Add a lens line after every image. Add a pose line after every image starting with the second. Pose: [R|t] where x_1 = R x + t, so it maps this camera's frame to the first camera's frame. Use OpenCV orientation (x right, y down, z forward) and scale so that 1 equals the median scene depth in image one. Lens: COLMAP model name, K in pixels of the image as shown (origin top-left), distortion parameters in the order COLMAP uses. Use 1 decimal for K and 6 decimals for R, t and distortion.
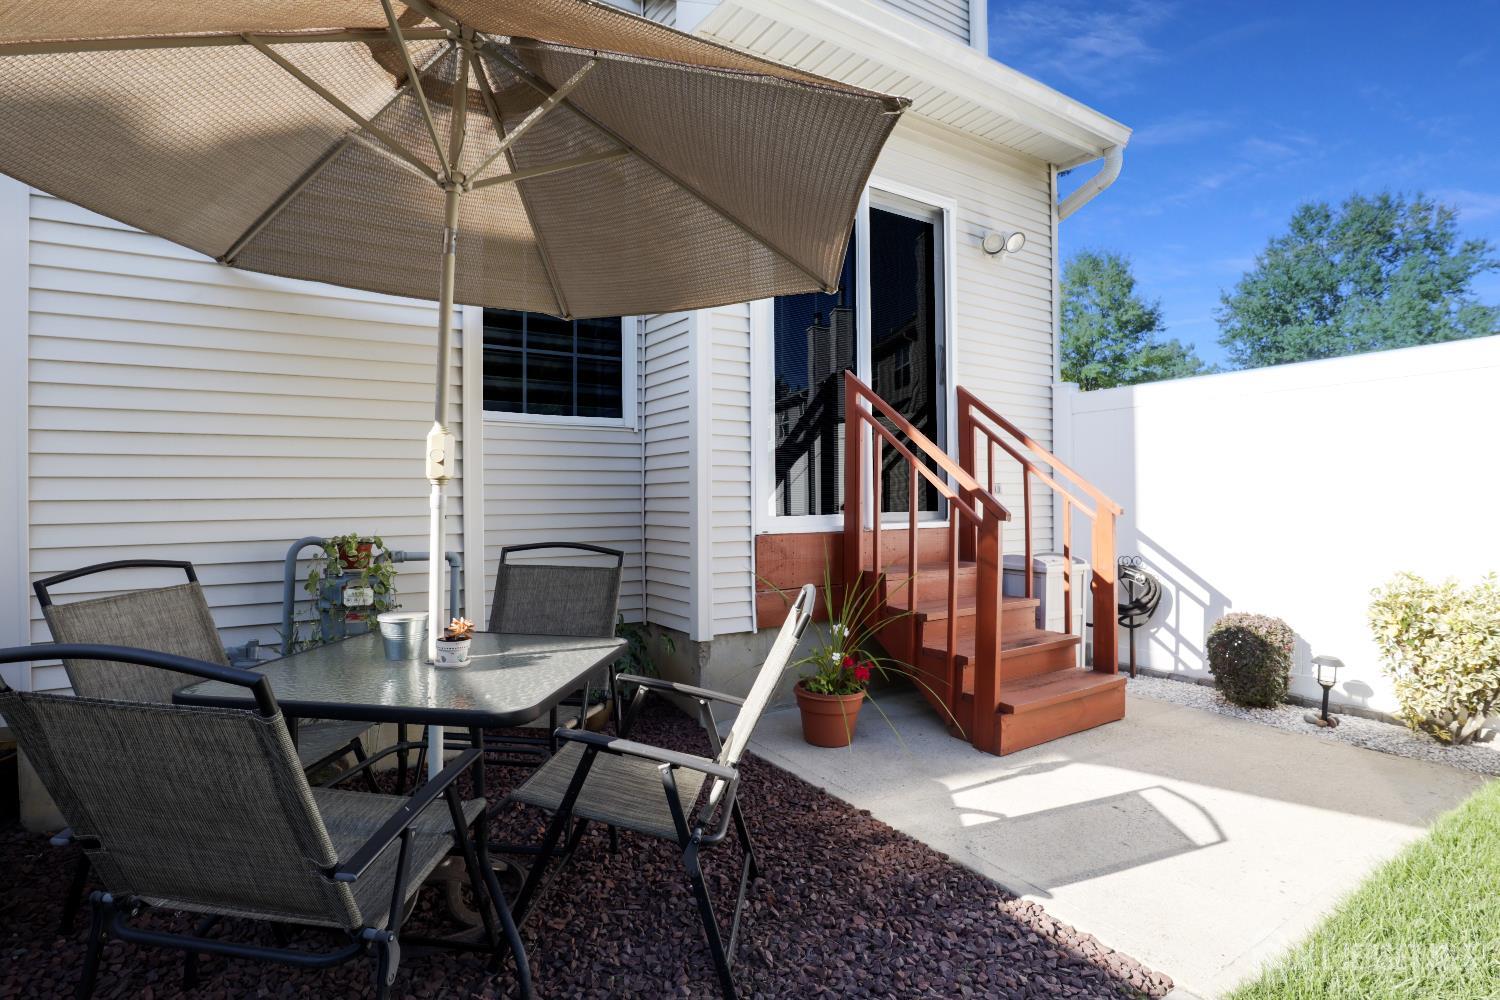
lens RADIAL K [[749.9, 0, 750.0], [0, 749.9, 500.0], [0, 0, 1]] dist [-0.035440, 0.005381]
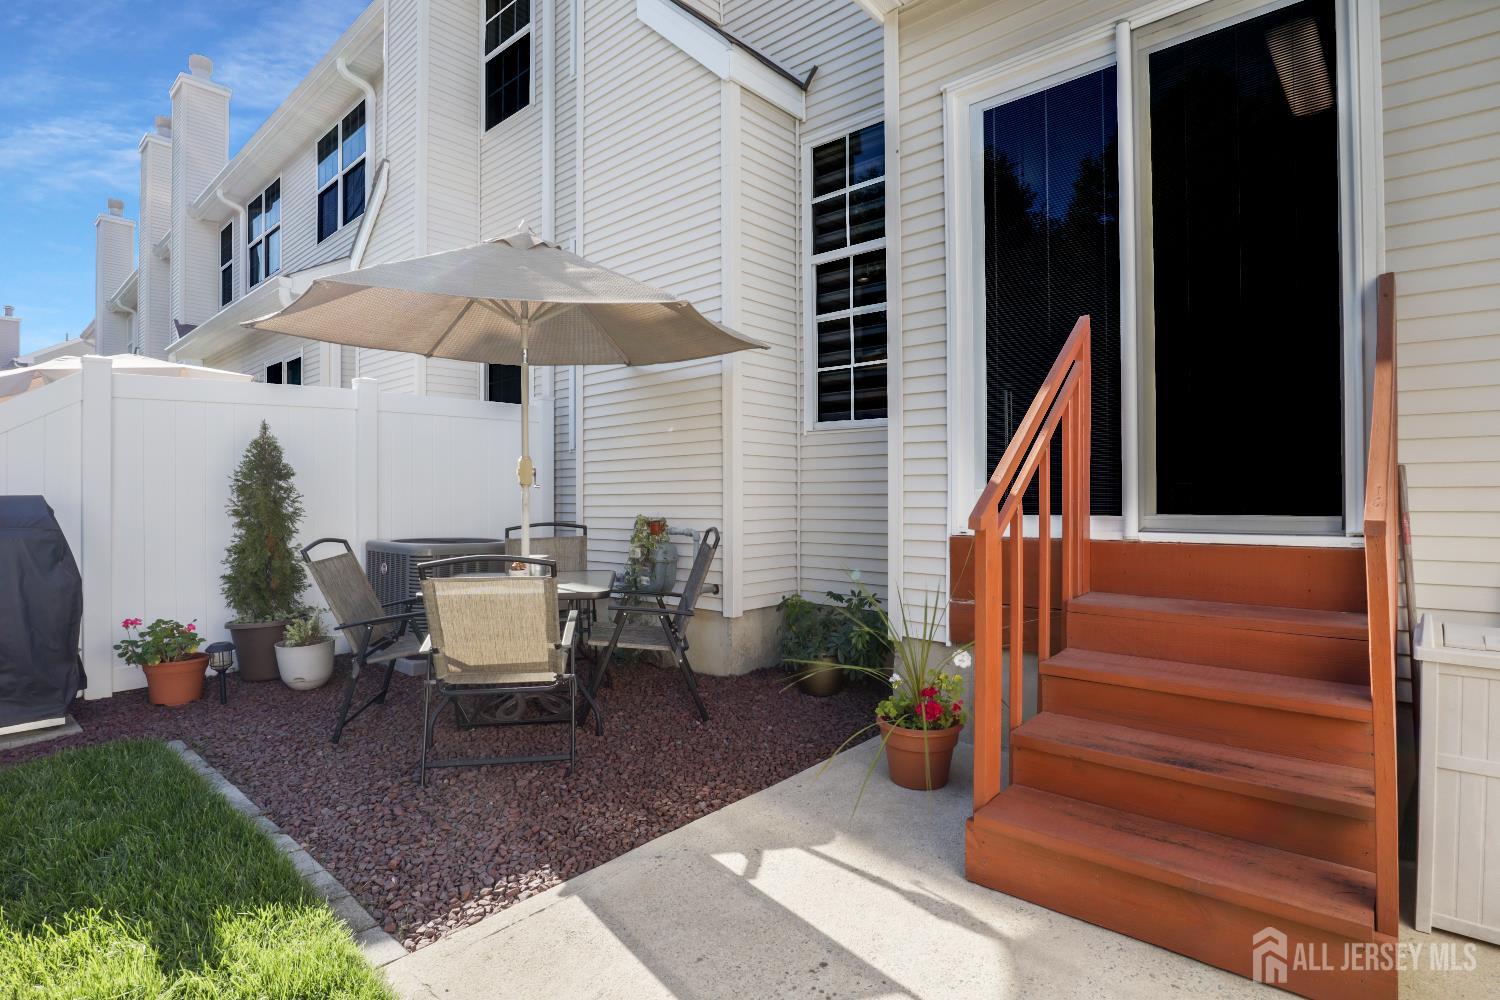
lens RADIAL K [[749.9, 0, 750.0], [0, 749.9, 500.0], [0, 0, 1]] dist [-0.035440, 0.005381]
pose [[0.256628, 0.010631, -0.966452, 1.083107], [0.001880, 0.999932, 0.011499, -0.007215], [0.966509, -0.004768, 0.256590, 0.747258]]
